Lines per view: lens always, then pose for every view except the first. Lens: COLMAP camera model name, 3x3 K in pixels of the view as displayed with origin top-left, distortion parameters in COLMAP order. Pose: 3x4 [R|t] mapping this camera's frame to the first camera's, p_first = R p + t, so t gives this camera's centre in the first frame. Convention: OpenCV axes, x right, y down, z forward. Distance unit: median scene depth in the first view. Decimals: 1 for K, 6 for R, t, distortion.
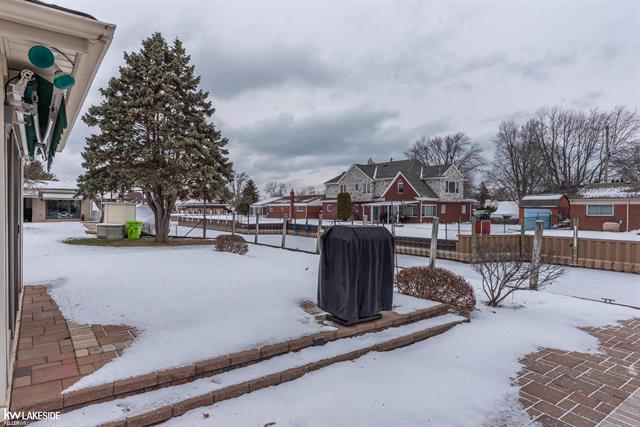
lens RADIAL K [[386.5, 0, 322.0], [0, 386.5, 203.3], [0, 0, 1]] dist [-0.004472, -0.001033]
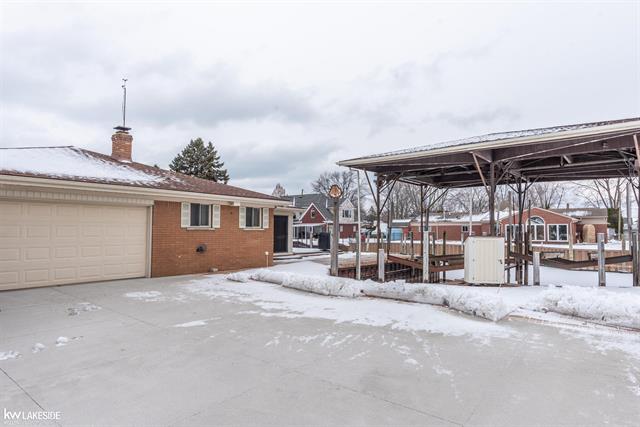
lens RADIAL K [[386.5, 0, 321.2], [0, 386.5, 214.7], [0, 0, 1]] dist [-0.004472, -0.001033]
pose [[0.967672, 0.002316, 0.252202, -0.133054], [0.002818, 0.999796, -0.019994, -0.009089], [-0.252197, 0.020058, 0.967468, -0.411911]]
